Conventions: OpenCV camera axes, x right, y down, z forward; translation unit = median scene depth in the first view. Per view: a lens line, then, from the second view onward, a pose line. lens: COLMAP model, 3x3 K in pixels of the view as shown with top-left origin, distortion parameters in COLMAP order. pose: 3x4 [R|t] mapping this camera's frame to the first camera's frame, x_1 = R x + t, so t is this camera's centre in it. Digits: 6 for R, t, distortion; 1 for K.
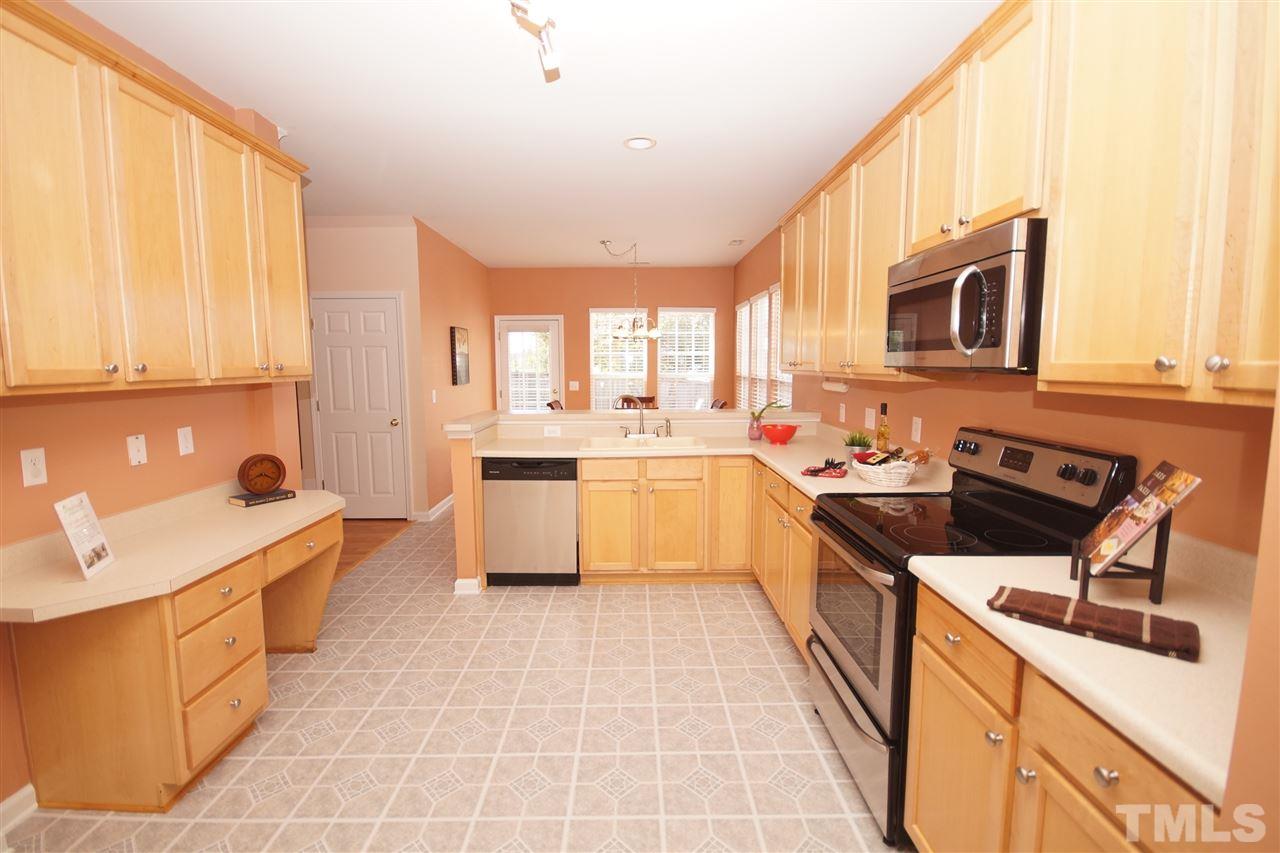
lens RADIAL K [[570.4, 0, 634.1], [0, 570.4, 423.5], [0, 0, 1]] dist [0.002195, 0.000051]
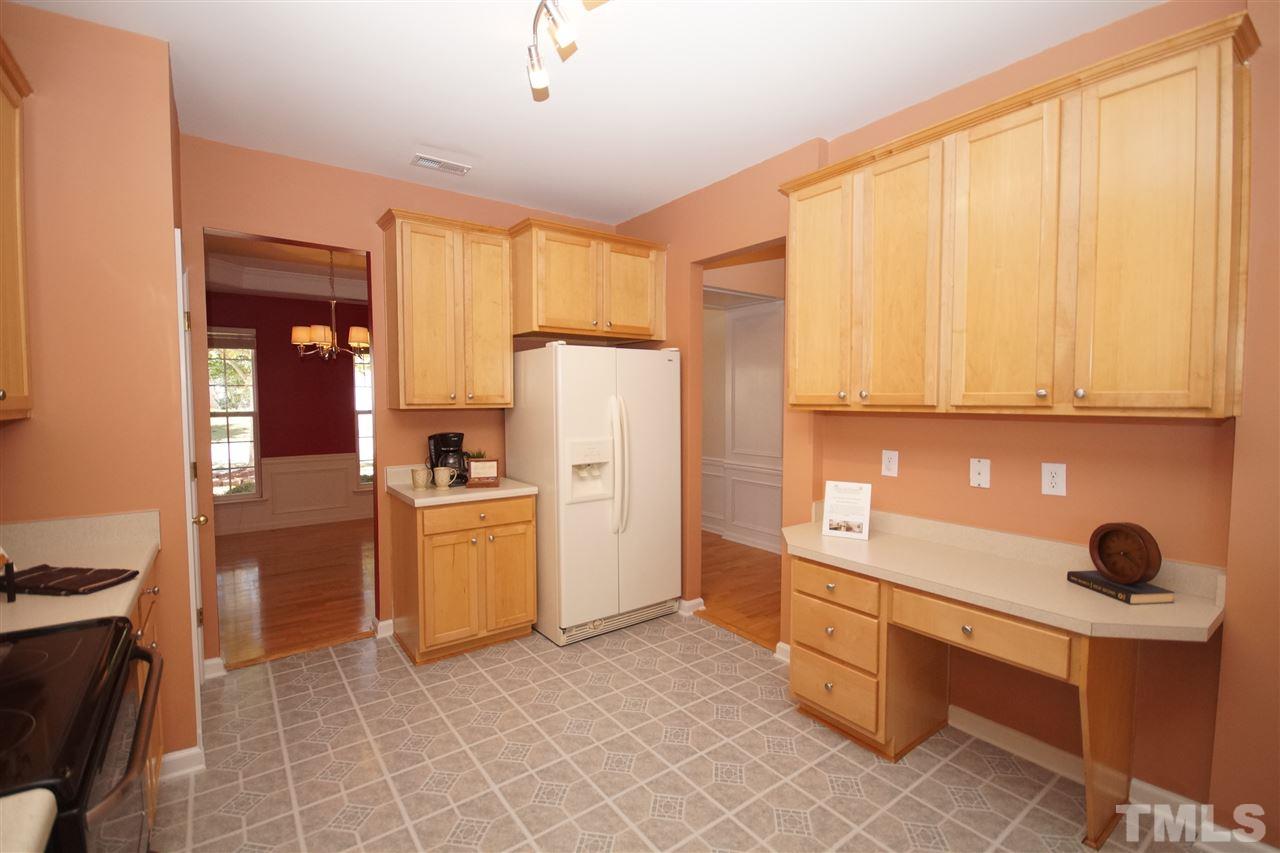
lens RADIAL K [[570.4, 0, 636.6], [0, 570.4, 425.6], [0, 0, 1]] dist [0.002195, 0.000051]
pose [[-0.812868, 0.038757, -0.581157, 0.248310], [-0.048887, 0.989723, 0.134384, -0.155224], [0.580393, 0.137648, -0.802619, 1.537816]]
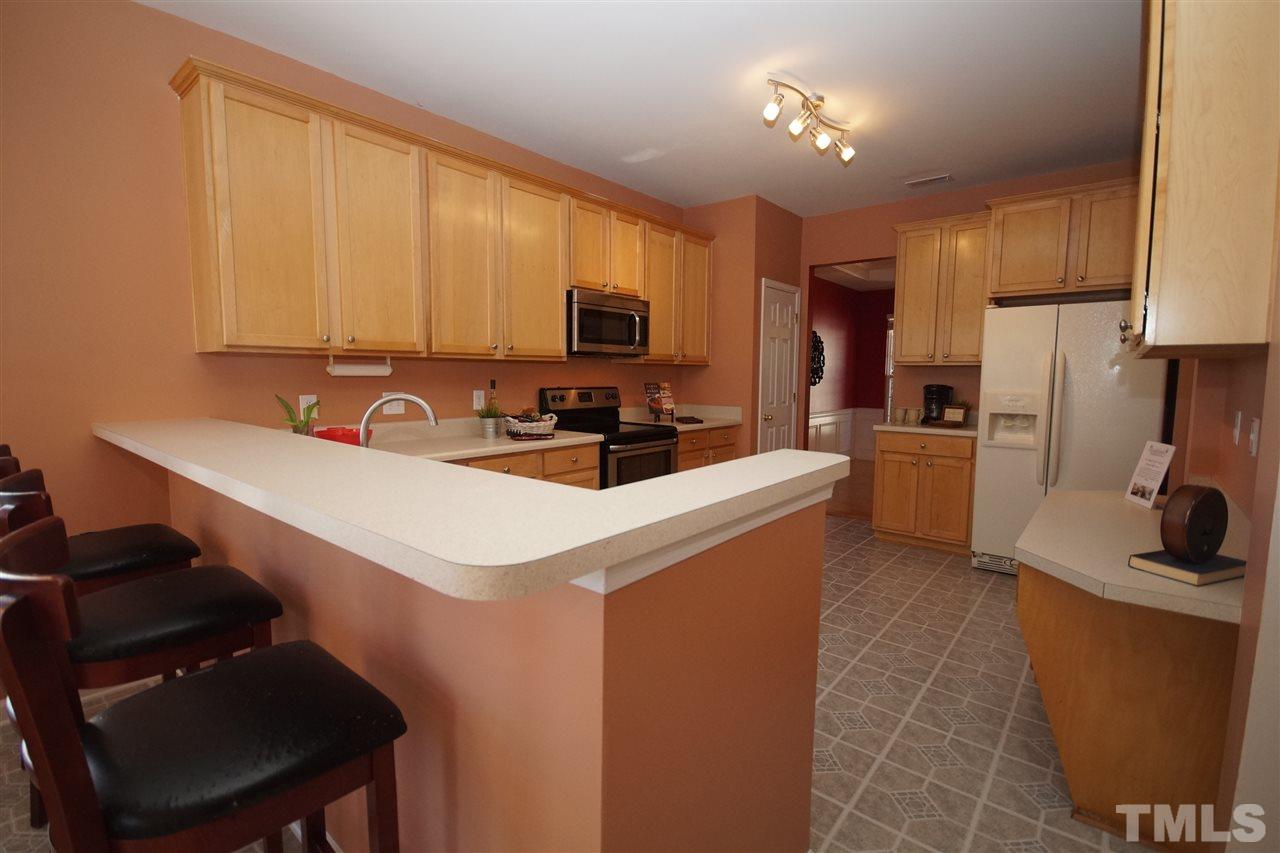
lens RADIAL K [[570.4, 0, 635.4], [0, 570.4, 427.2], [0, 0, 1]] dist [0.002195, 0.000051]
pose [[-0.760623, -0.062317, 0.646196, -0.767897], [0.060364, 0.984281, 0.165973, -0.151525], [-0.646381, 0.165250, -0.744906, 2.222438]]
